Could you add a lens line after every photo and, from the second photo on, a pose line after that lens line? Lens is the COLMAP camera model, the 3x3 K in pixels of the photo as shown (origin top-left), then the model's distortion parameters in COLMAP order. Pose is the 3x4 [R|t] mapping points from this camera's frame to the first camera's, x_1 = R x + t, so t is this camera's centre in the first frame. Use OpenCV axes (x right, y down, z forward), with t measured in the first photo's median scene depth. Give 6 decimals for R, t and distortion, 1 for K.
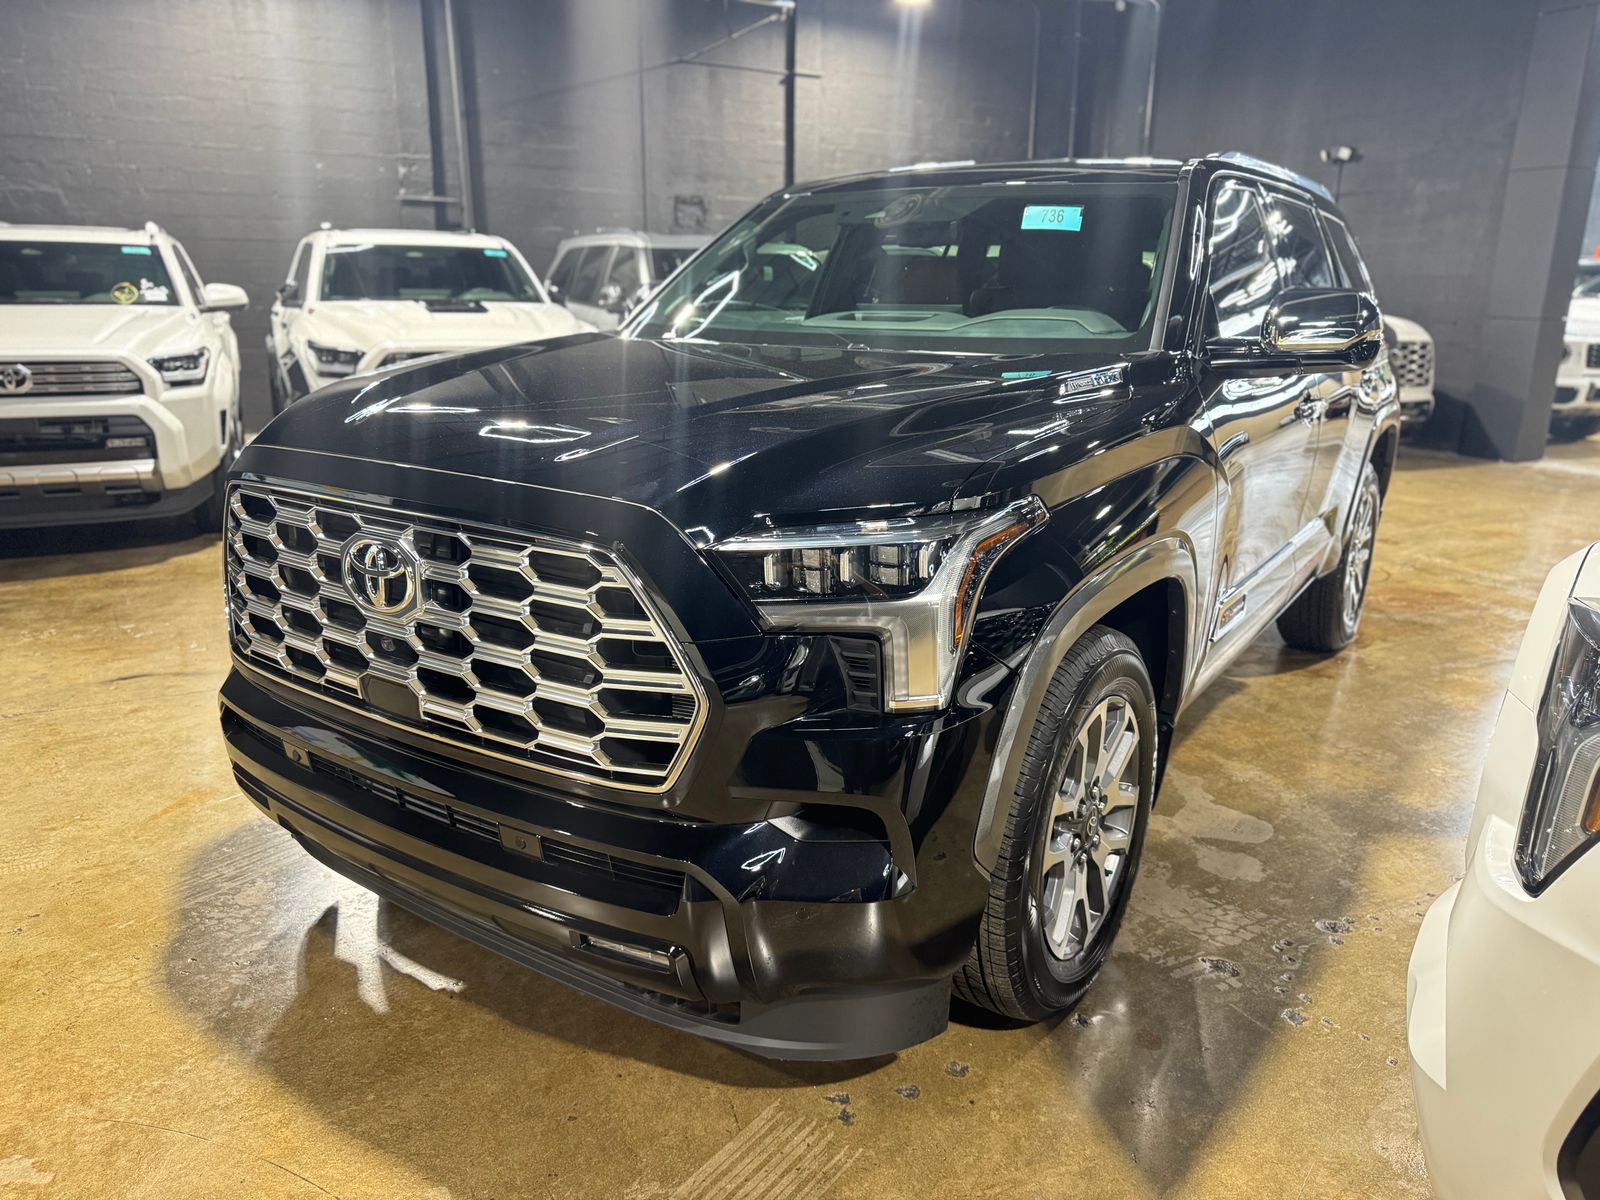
lens RADIAL K [[1138.7, 0, 795.6], [0, 1138.7, 601.5], [0, 0, 1]] dist [0.007523, 0.001863]
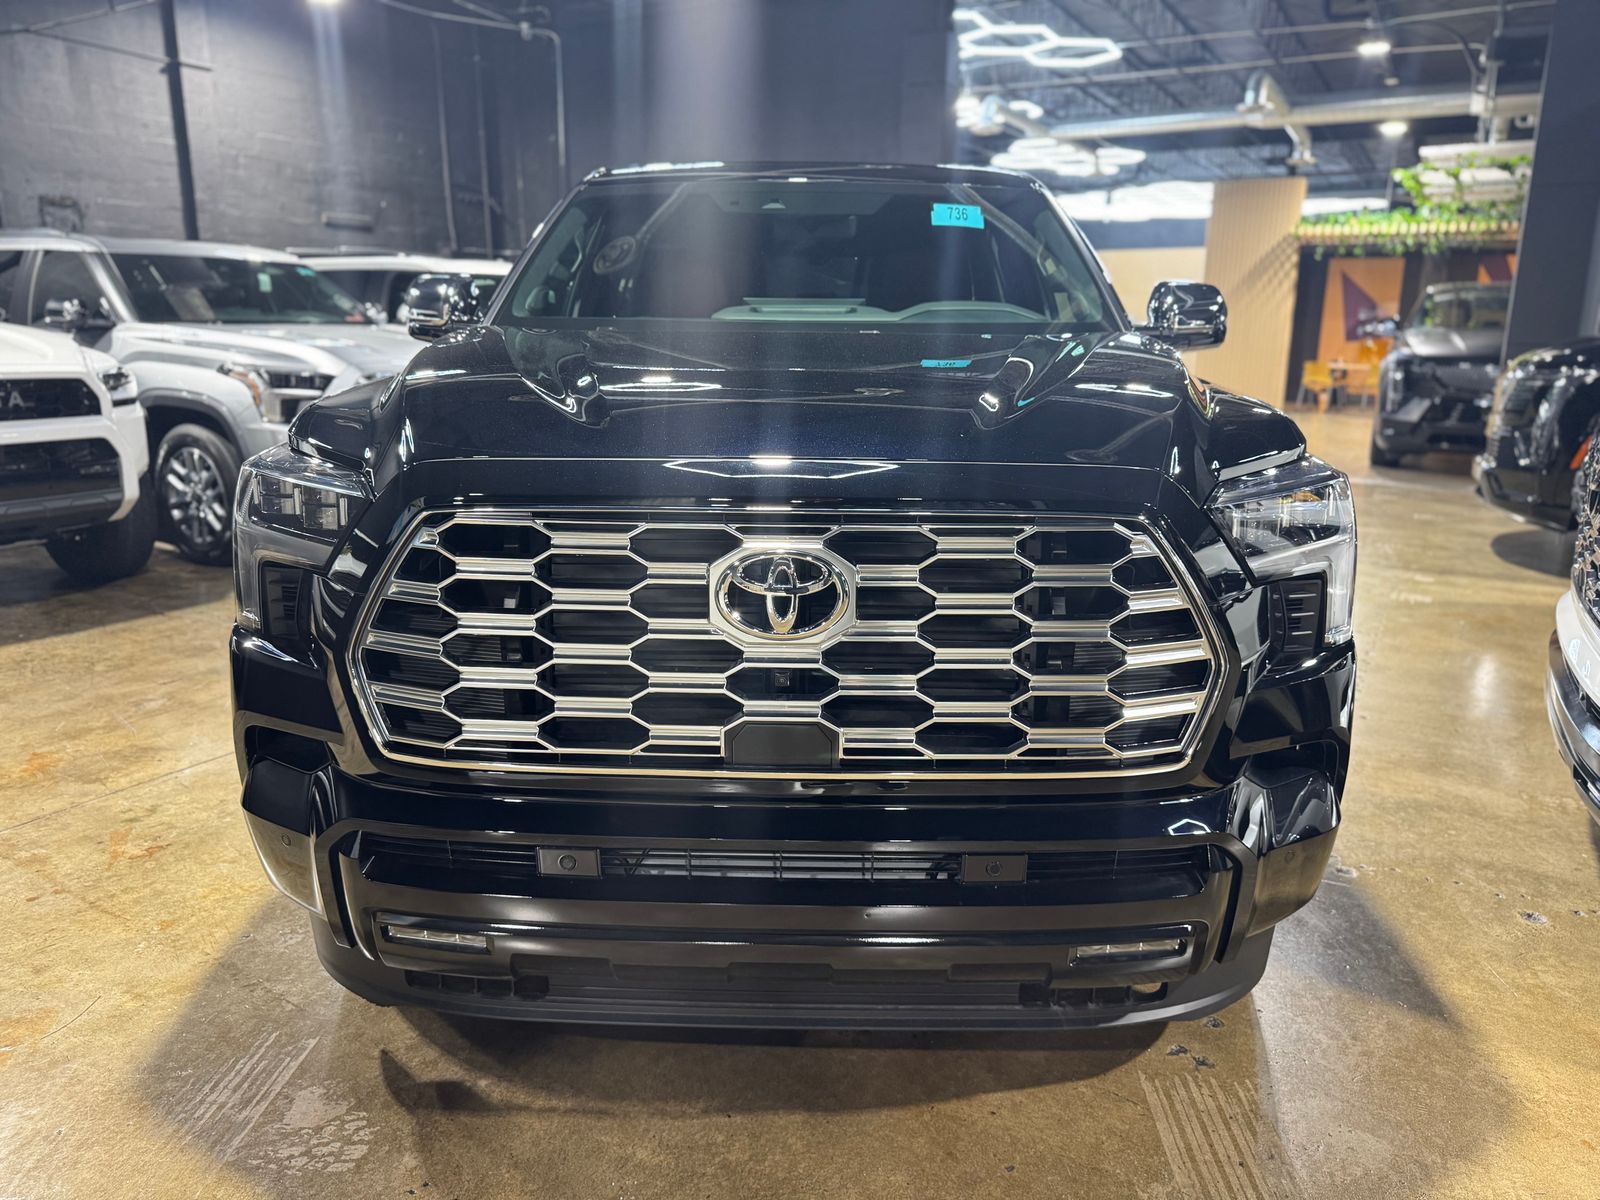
lens RADIAL K [[1138.7, 0, 799.4], [0, 1138.7, 599.0], [0, 0, 1]] dist [0.007523, 0.001863]
pose [[0.842072, -0.130938, 0.523230, -0.113216], [0.145324, 0.989289, 0.013689, -0.004222], [-0.519418, 0.064511, 0.852082, 0.043744]]
